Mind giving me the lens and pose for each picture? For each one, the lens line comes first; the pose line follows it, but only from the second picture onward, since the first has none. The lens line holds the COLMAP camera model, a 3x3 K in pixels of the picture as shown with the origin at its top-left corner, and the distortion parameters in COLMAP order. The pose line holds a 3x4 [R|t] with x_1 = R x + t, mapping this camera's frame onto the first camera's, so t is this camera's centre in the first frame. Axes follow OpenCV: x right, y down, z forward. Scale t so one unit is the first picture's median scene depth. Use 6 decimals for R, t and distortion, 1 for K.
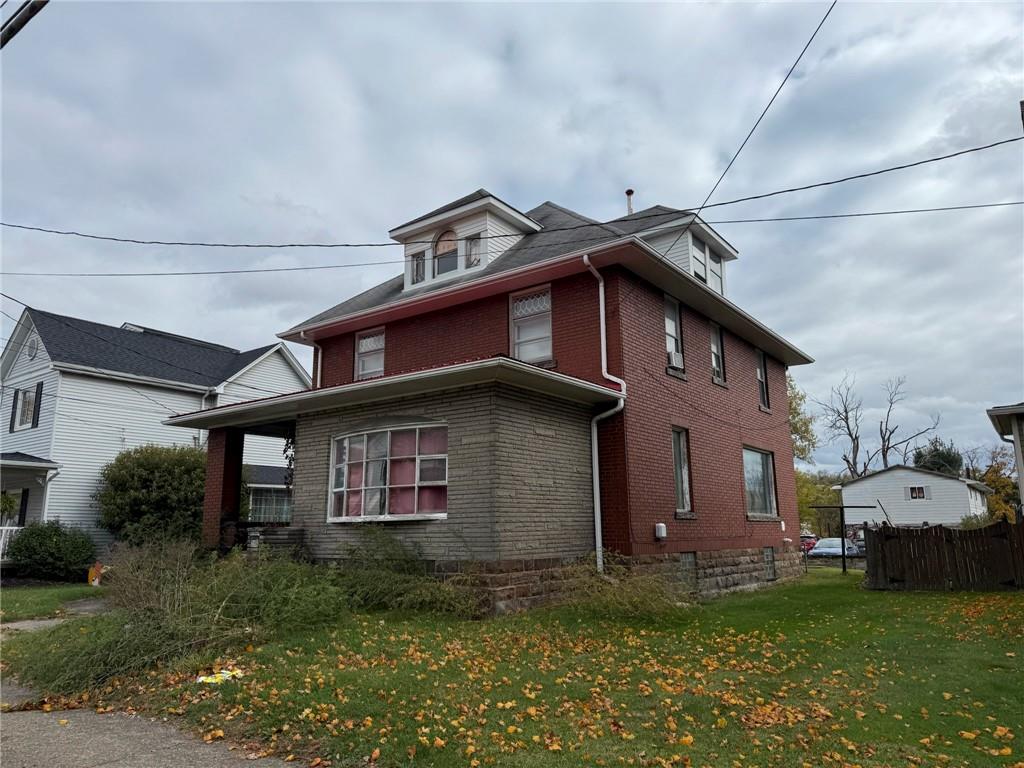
lens RADIAL K [[719.2, 0, 508.9], [0, 719.2, 379.9], [0, 0, 1]] dist [0.030406, -0.041314]
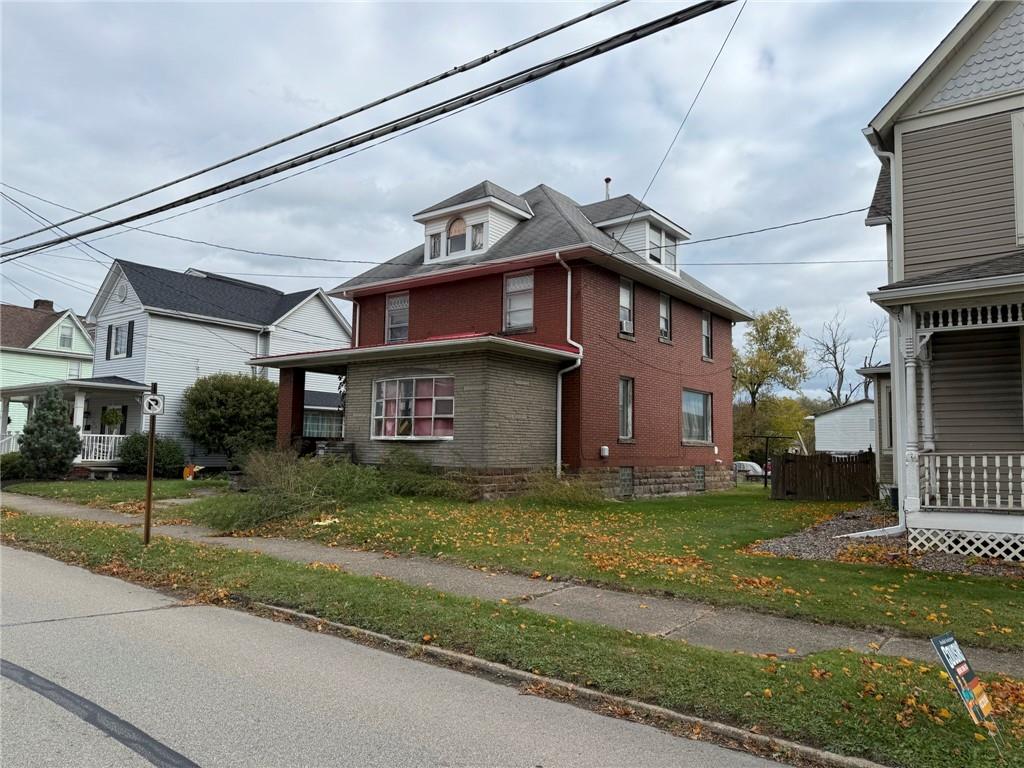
lens RADIAL K [[719.2, 0, 514.3], [0, 719.2, 385.2], [0, 0, 1]] dist [0.030406, -0.041314]
pose [[0.999597, 0.026111, -0.011138, 0.038842], [-0.024594, 0.992517, 0.119605, -0.071549], [0.014178, -0.119283, 0.992759, -0.331233]]
